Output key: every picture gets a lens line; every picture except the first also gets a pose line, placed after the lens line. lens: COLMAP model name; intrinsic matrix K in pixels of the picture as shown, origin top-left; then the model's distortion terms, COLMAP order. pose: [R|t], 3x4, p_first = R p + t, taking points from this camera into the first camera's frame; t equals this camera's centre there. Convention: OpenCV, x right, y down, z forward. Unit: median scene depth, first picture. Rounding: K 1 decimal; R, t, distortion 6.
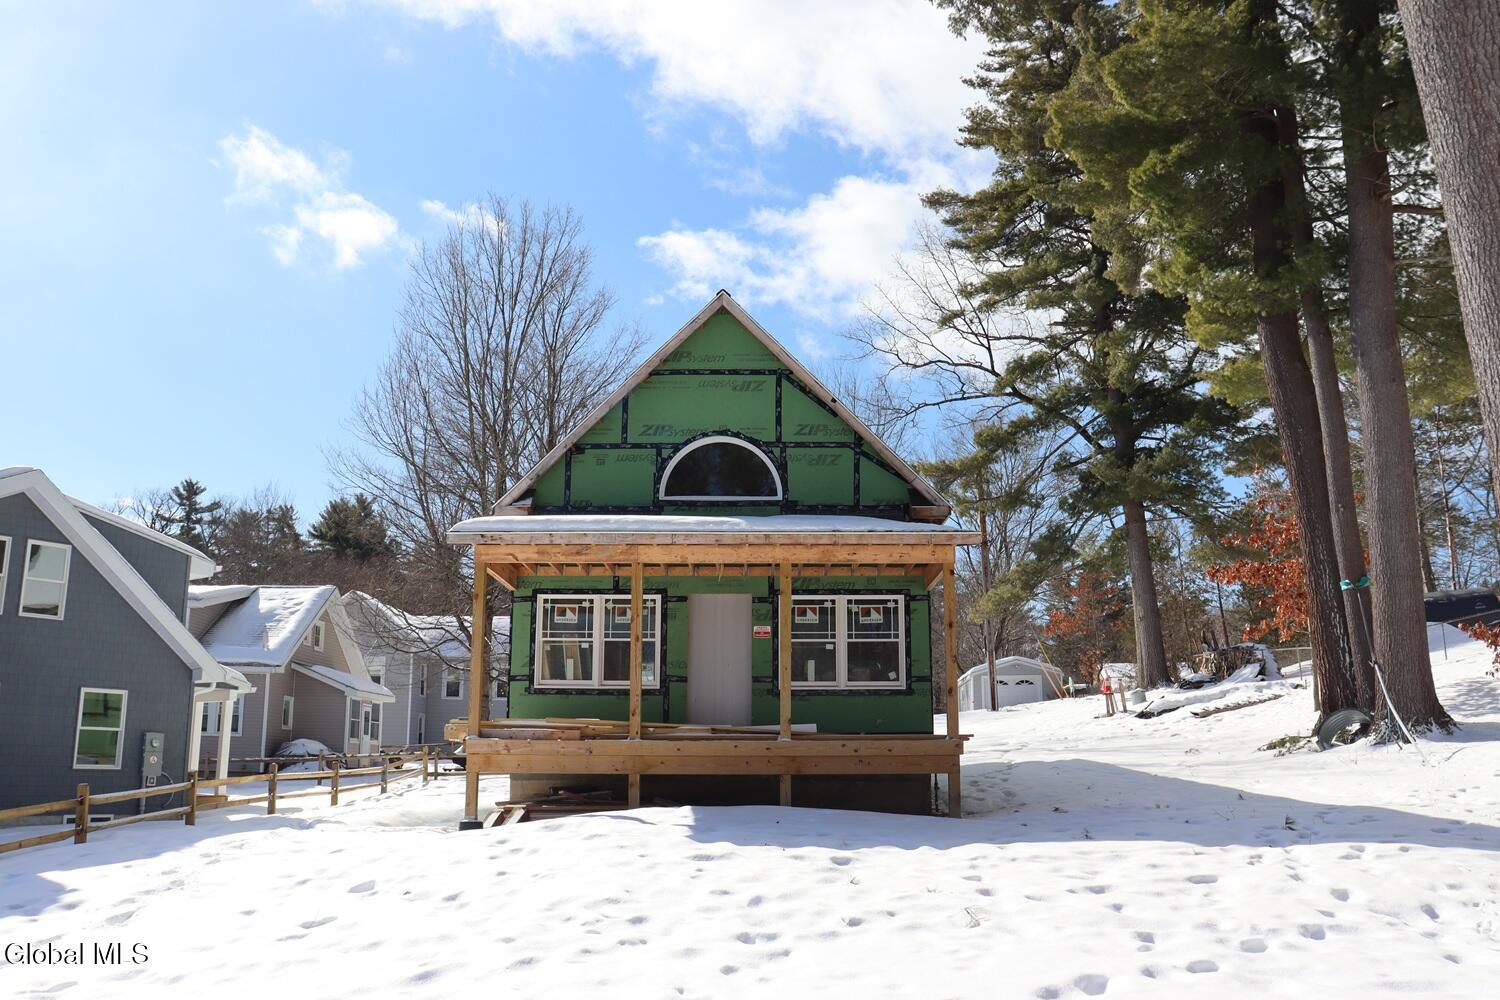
lens RADIAL K [[1230.5, 0, 747.8], [0, 1230.5, 470.4], [0, 0, 1]] dist [-0.168826, 0.131473]
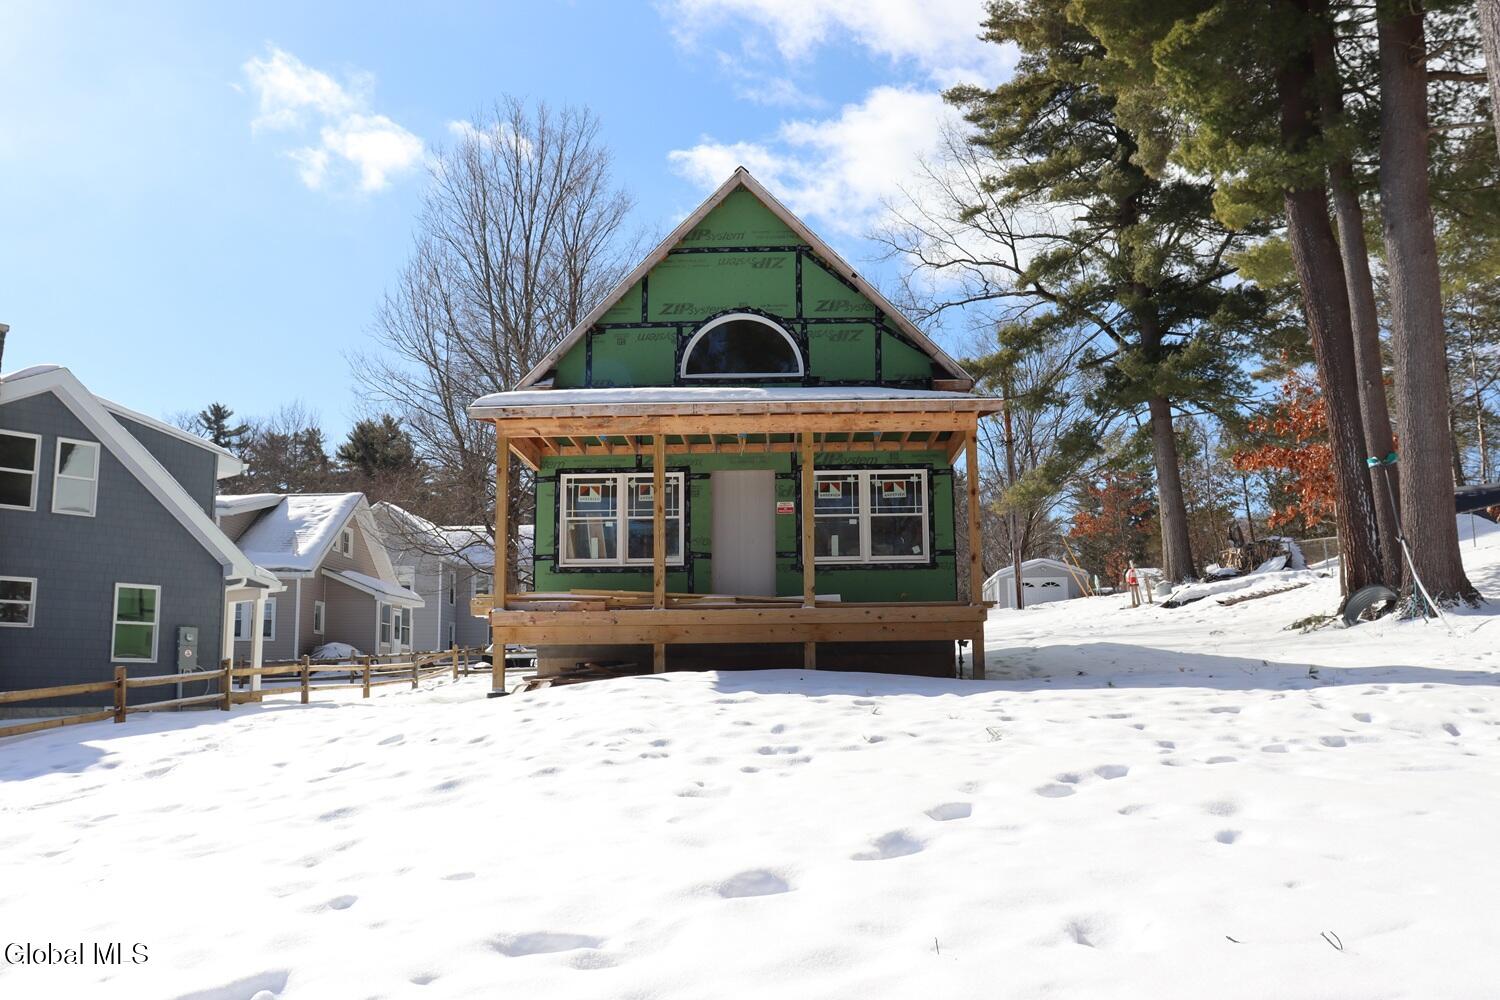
lens RADIAL K [[1230.5, 0, 743.7], [0, 1230.5, 476.0], [0, 0, 1]] dist [-0.168826, 0.131473]
pose [[0.999602, -0.014161, -0.024407, 0.002247], [0.015867, 0.997338, 0.071174, 0.029118], [0.023334, -0.071533, 0.997165, 0.000344]]
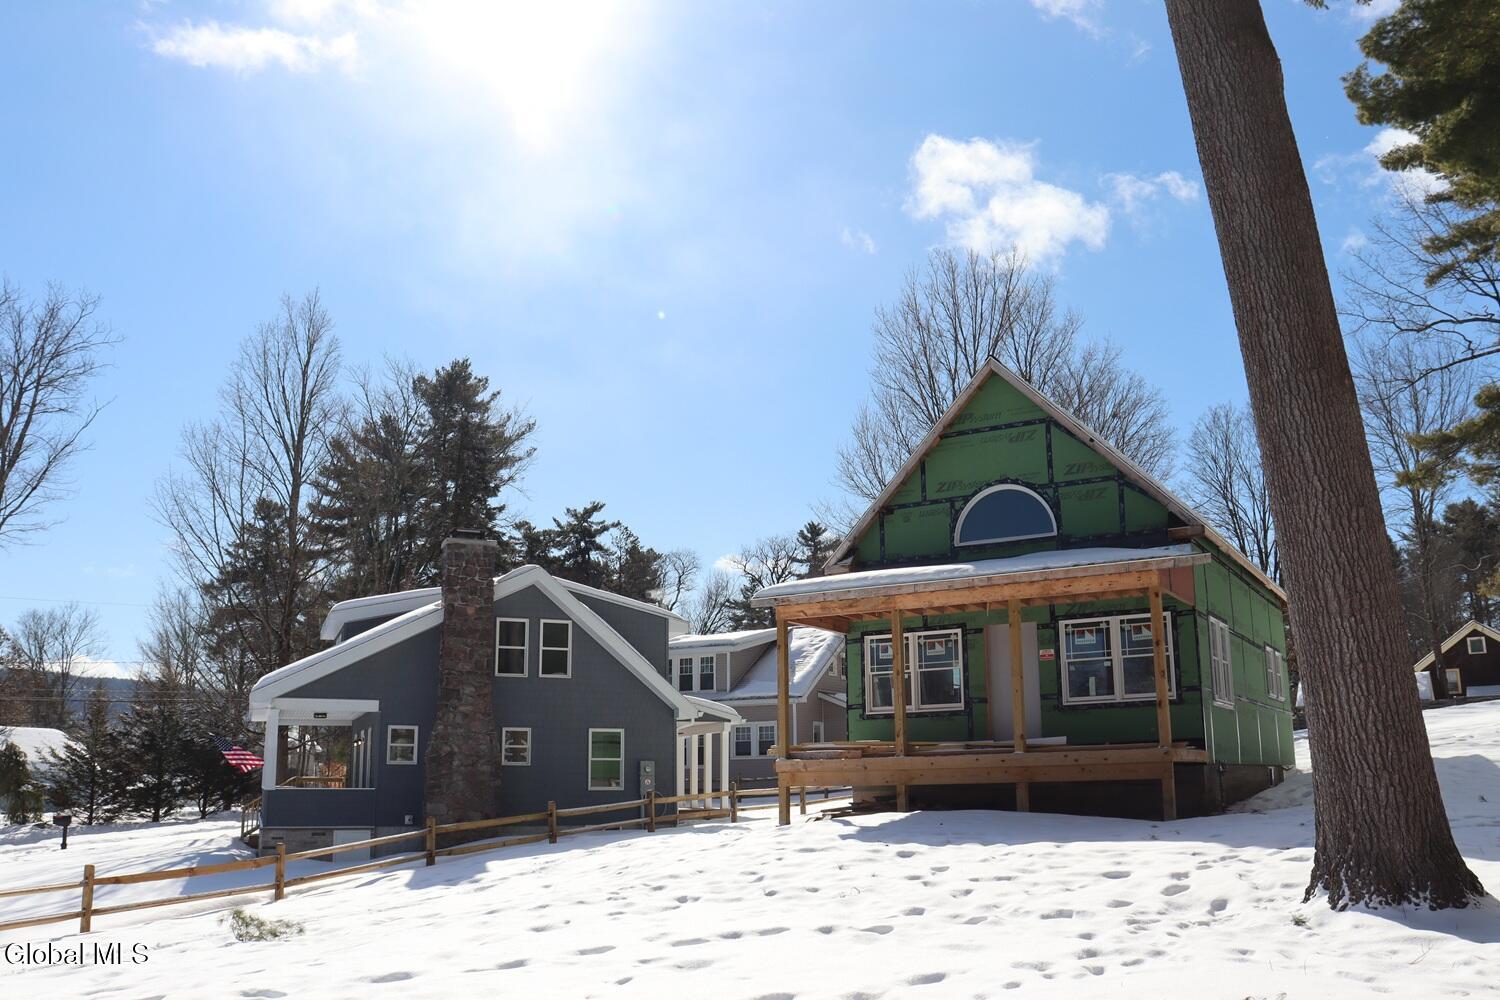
lens RADIAL K [[1230.5, 0, 751.9], [0, 1230.5, 444.7], [0, 0, 1]] dist [-0.168826, 0.131473]
pose [[0.864618, -0.141311, -0.482148, 0.293442], [0.128907, 0.989902, -0.058962, -0.024533], [0.485611, -0.011173, 0.874104, -0.089562]]
